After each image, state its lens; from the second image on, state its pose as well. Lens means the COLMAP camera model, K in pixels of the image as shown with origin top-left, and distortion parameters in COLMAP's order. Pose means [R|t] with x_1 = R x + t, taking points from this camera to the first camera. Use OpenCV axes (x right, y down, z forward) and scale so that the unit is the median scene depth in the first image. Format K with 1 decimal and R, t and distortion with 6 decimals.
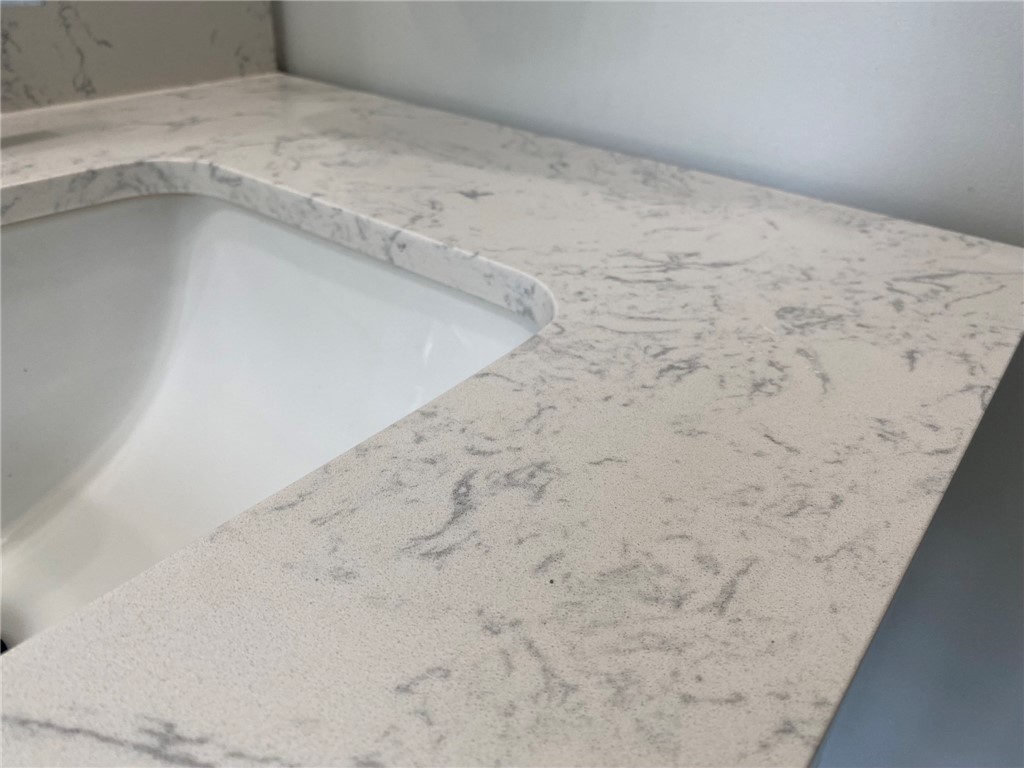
lens RADIAL K [[775.0, 0, 512.6], [0, 775.0, 372.5], [0, 0, 1]] dist [0.035399, -0.032048]
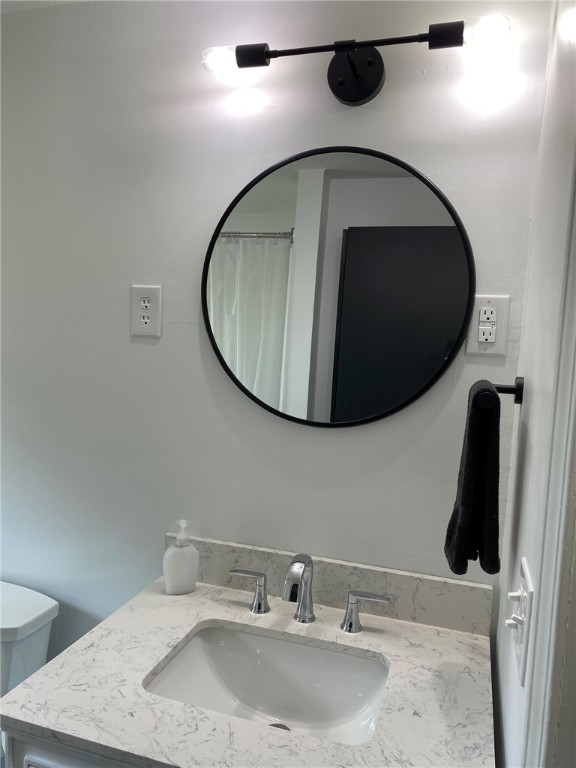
lens RADIAL K [[581.3, 0, 288.0], [0, 581.3, 384.0], [0, 0, 1]] dist [0.035399, -0.032048]
pose [[0.350129, 0.056401, -0.935002, 1.995388], [-0.506185, 0.851280, -0.138200, -0.800024], [0.788154, 0.521671, 0.326608, -0.954244]]
